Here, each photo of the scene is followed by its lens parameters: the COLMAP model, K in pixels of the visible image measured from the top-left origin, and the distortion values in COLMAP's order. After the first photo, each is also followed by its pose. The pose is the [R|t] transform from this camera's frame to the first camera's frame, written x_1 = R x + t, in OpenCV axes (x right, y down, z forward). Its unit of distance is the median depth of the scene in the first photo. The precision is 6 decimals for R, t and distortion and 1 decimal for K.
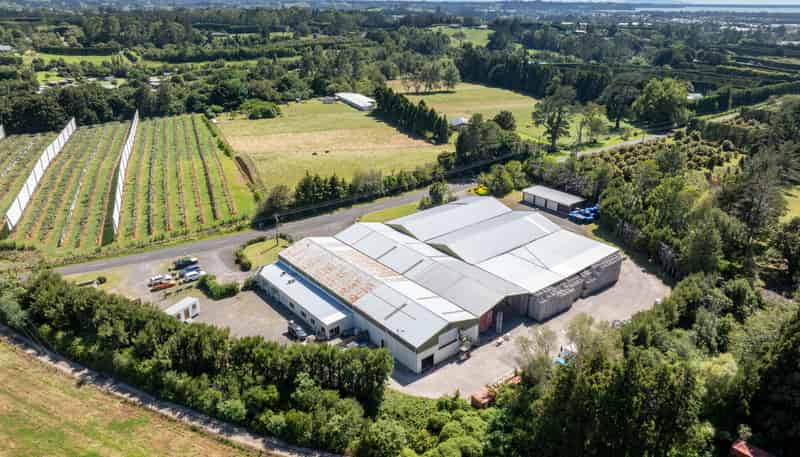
lens RADIAL K [[540.5, 0, 400.0], [0, 540.5, 228.5], [0, 0, 1]] dist [-0.027474, 0.006819]
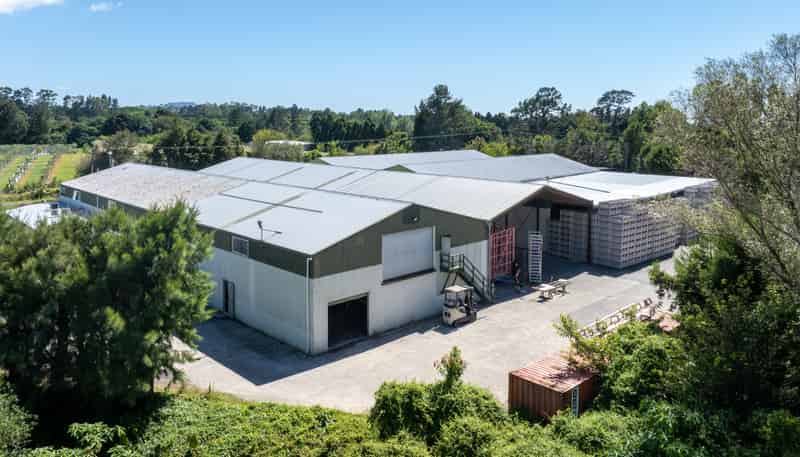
lens RADIAL K [[540.5, 0, 400.0], [0, 540.5, 228.5], [0, 0, 1]] dist [-0.027474, 0.006819]
pose [[0.997027, -0.006313, 0.076793, 0.057040], [0.025195, 0.968565, -0.247482, 0.274606], [-0.072817, 0.248681, 0.965844, 0.668748]]
